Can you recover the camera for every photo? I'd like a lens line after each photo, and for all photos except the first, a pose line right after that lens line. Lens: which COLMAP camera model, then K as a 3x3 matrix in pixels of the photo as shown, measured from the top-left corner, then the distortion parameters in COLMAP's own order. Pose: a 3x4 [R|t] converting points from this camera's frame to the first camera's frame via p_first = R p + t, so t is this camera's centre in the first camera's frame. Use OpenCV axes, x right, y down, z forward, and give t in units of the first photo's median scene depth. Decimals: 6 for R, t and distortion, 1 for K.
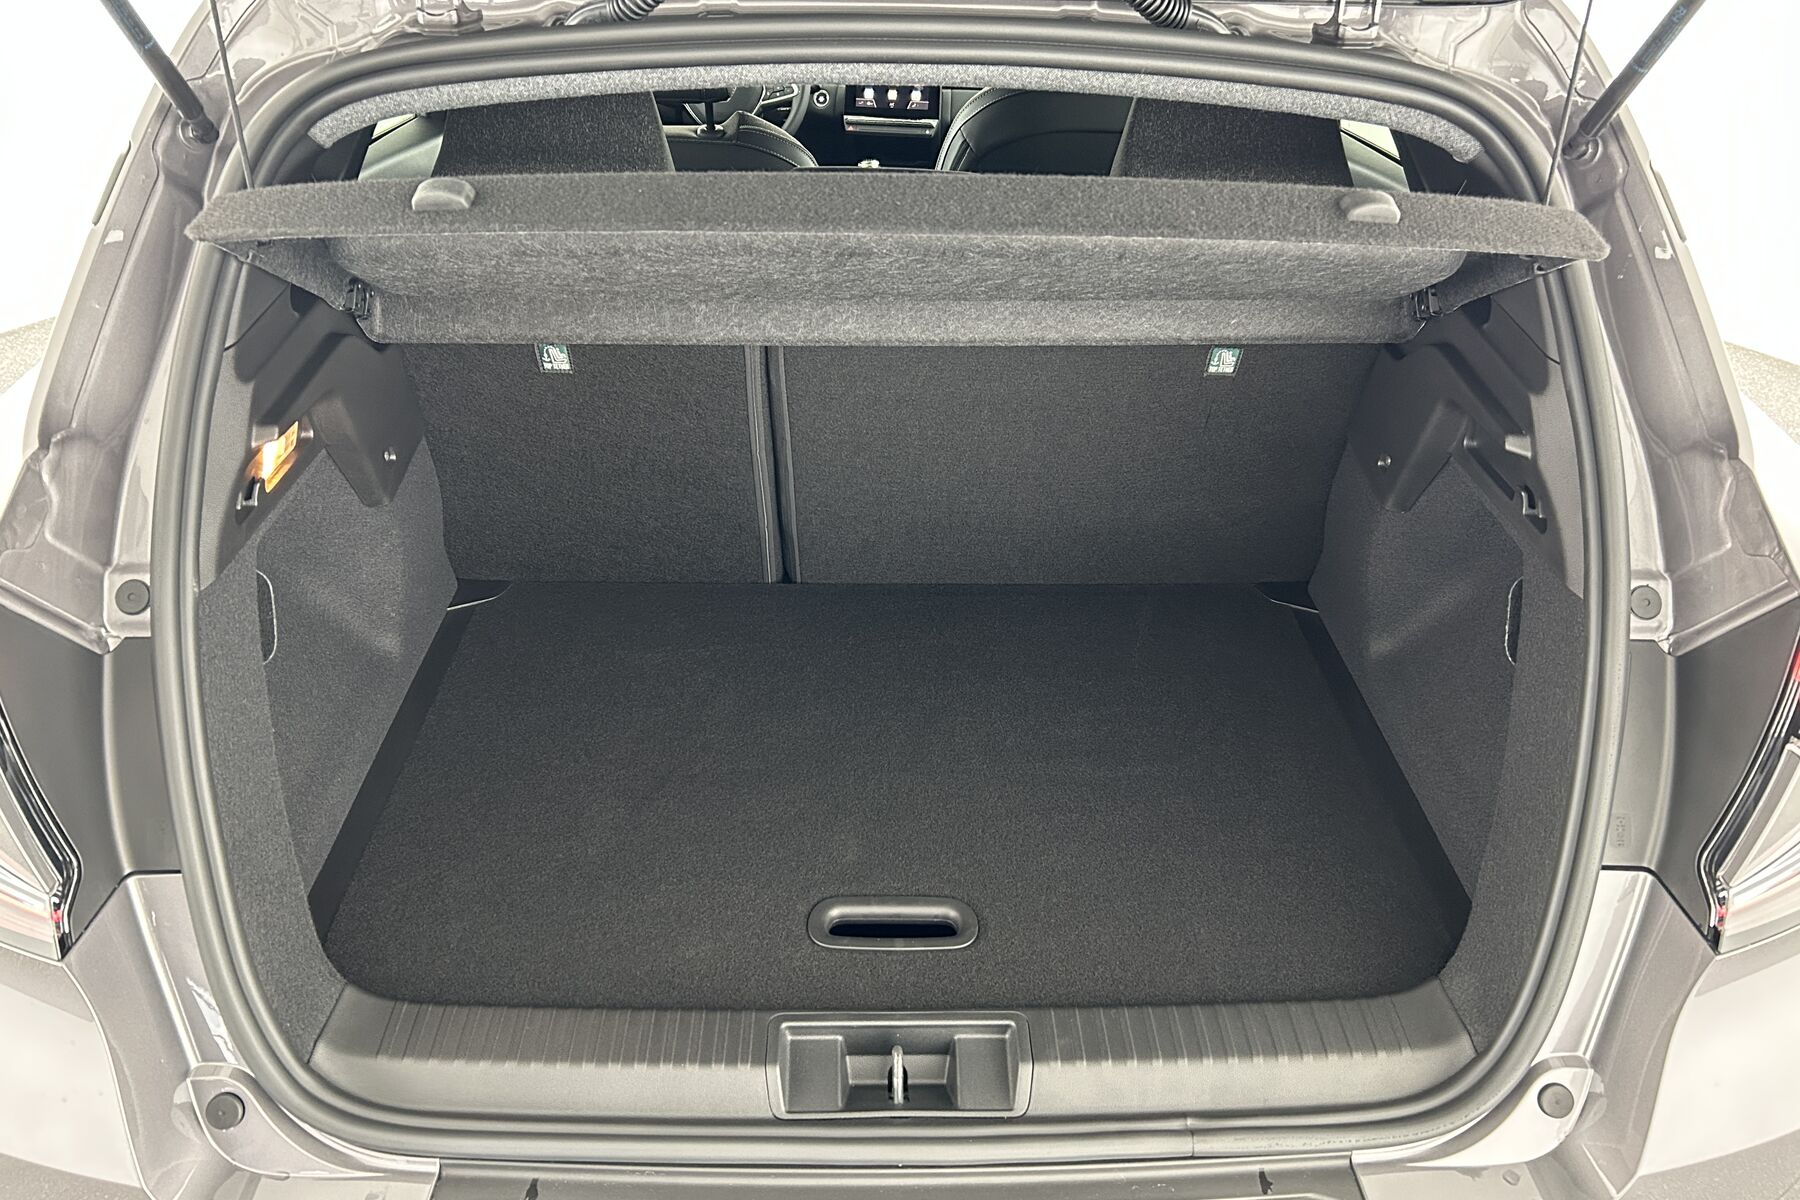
lens RADIAL K [[1370.5, 0, 891.0], [0, 1370.5, 600.9], [0, 0, 1]] dist [0.042563, -0.052743]
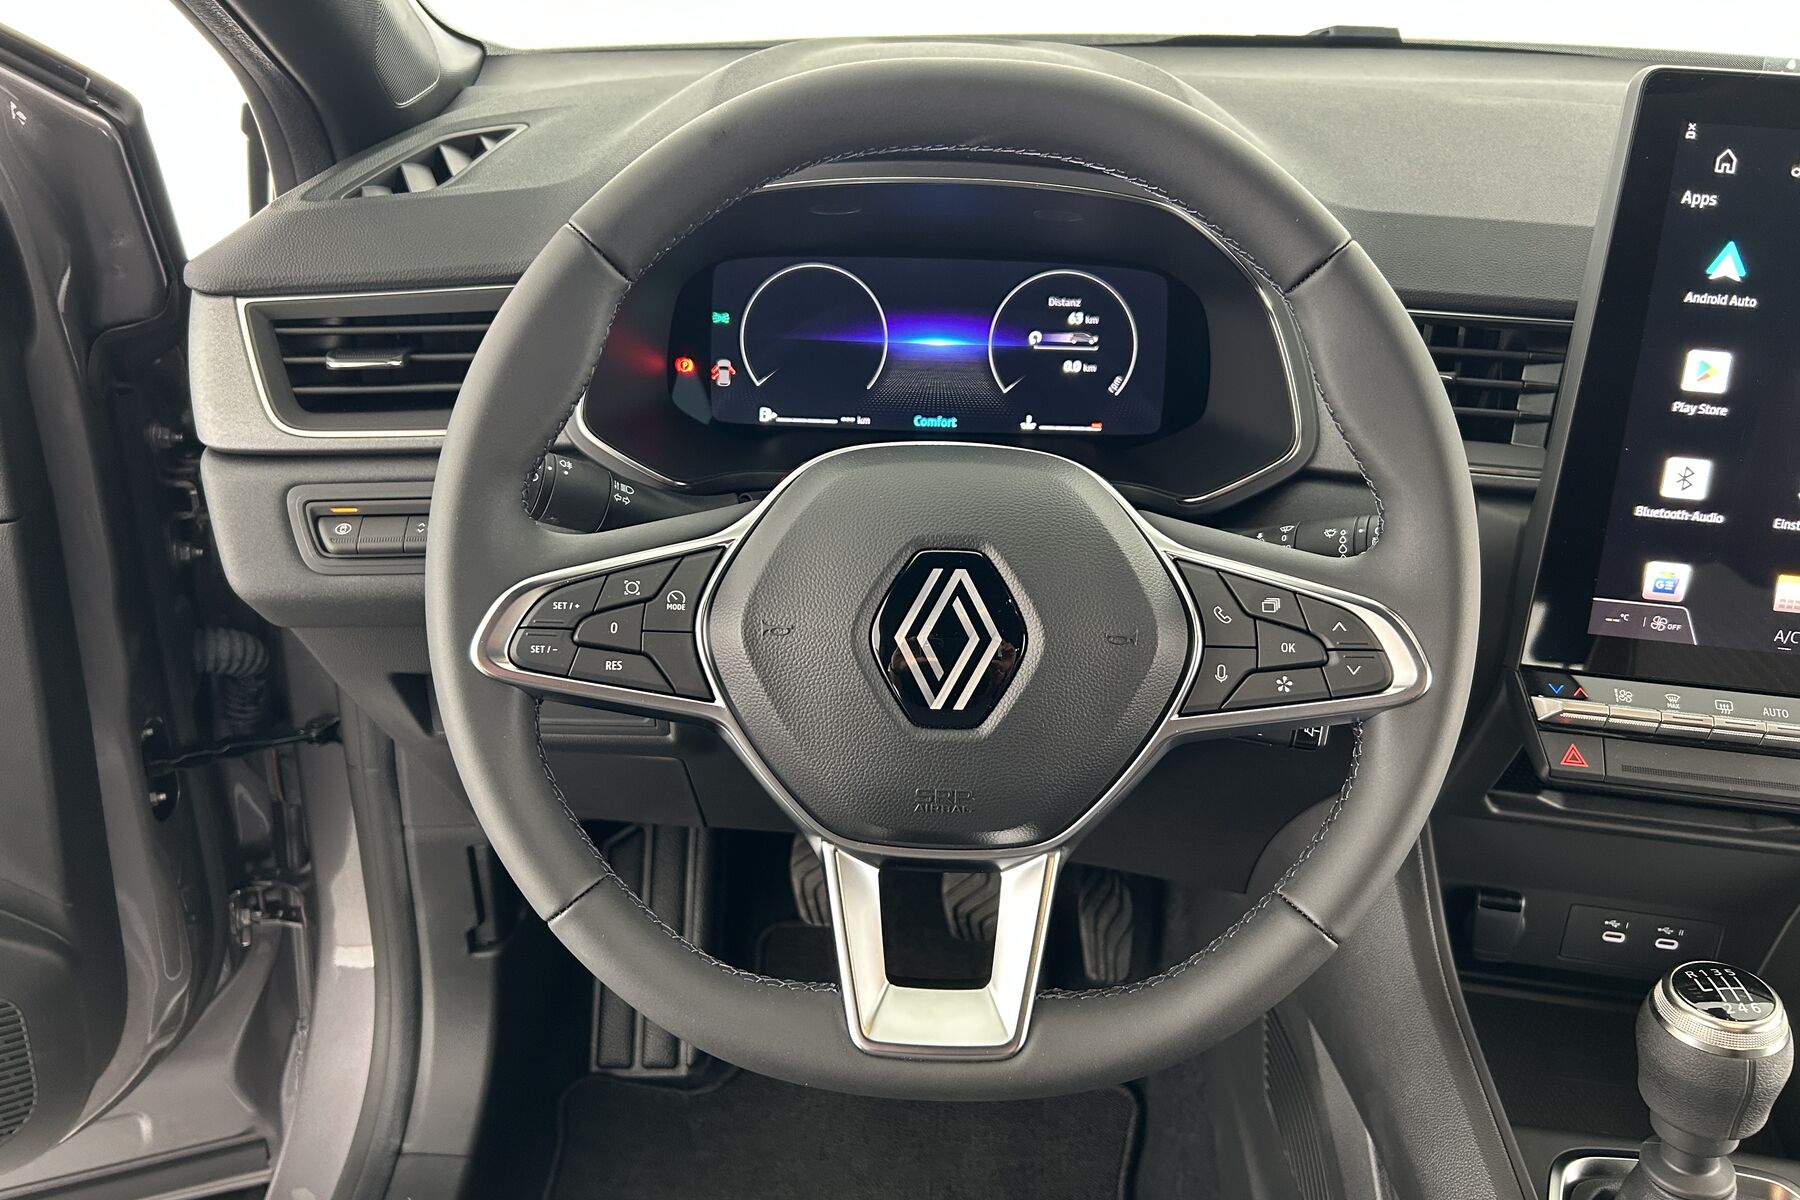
lens RADIAL K [[1370.5, 0, 888.7], [0, 1370.5, 605.9], [0, 0, 1]] dist [0.042563, -0.052743]
pose [[0.998912, 0.026671, -0.038253, -0.118890], [-0.026284, 0.999599, 0.010580, -0.363812], [0.038520, -0.009563, 0.999212, 0.799635]]
